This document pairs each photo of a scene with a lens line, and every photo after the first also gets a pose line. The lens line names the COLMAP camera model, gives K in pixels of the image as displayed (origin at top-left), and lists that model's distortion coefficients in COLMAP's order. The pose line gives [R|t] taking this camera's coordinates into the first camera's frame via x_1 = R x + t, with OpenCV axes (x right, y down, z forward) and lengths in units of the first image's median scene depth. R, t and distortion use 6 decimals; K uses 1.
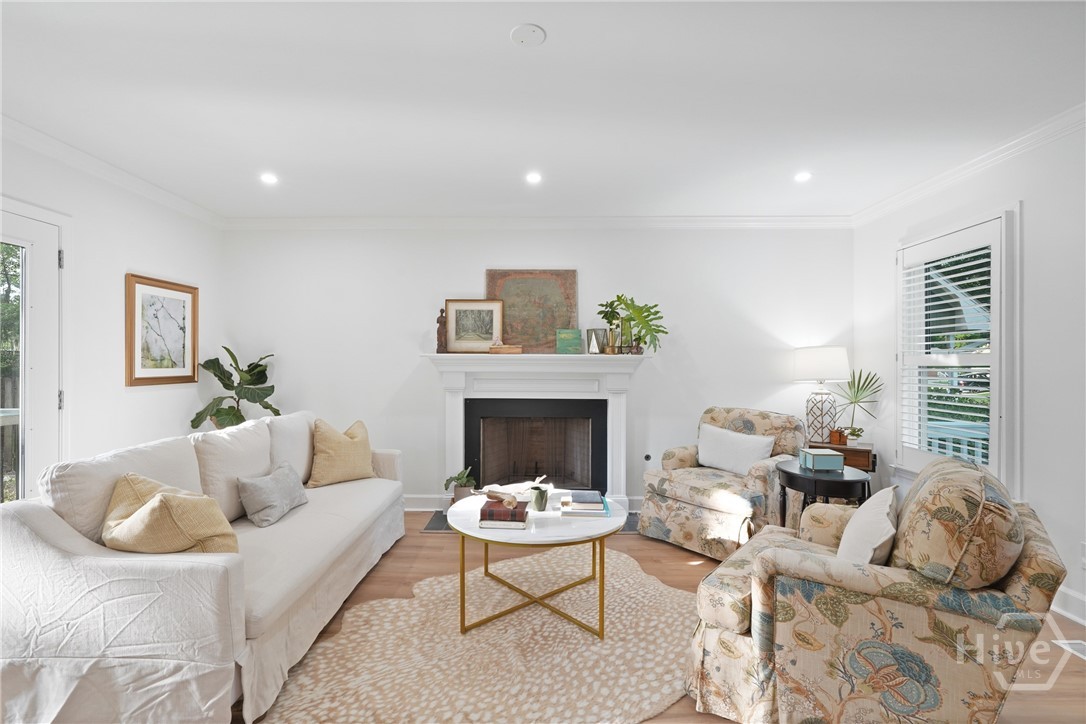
lens RADIAL K [[486.0, 0, 524.3], [0, 486.0, 366.4], [0, 0, 1]] dist [-0.003683, 0.000262]
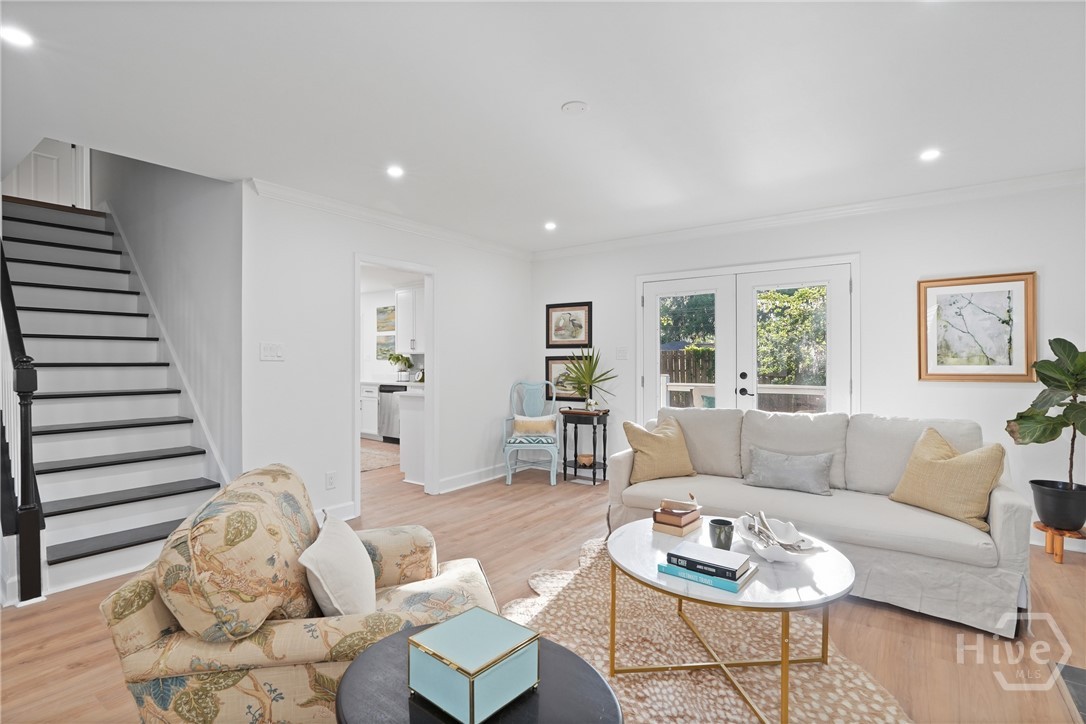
lens RADIAL K [[517.8, 0, 543.0], [0, 517.8, 362.0], [0, 0, 1]] dist [-0.001204, 0.000005]
pose [[-0.550573, 0.001453, -0.834785, 0.581637], [-0.004275, 0.999980, 0.004561, -0.003902], [0.834776, 0.006080, -0.550556, 0.817539]]
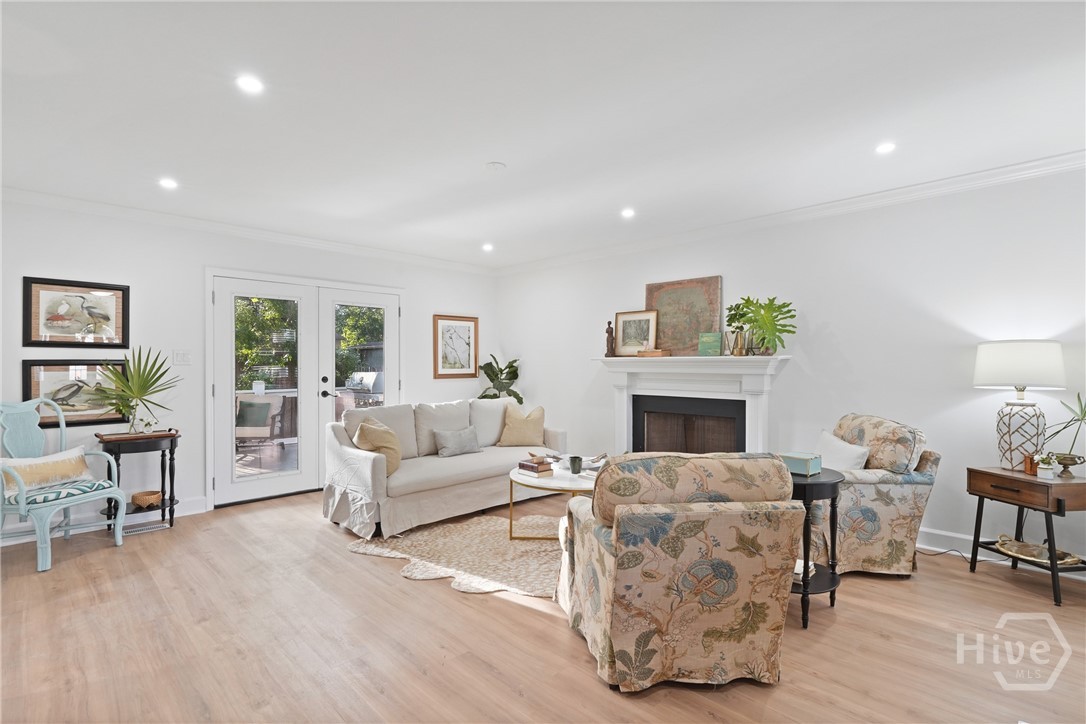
lens RADIAL K [[510.6, 0, 531.0], [0, 510.6, 364.2], [0, 0, 1]] dist [-0.003403, 0.000010]
pose [[0.722587, -0.003995, -0.691268, 0.622368], [-0.001365, 0.999973, -0.007206, 0.000677], [0.691278, 0.006151, 0.722562, -0.079876]]
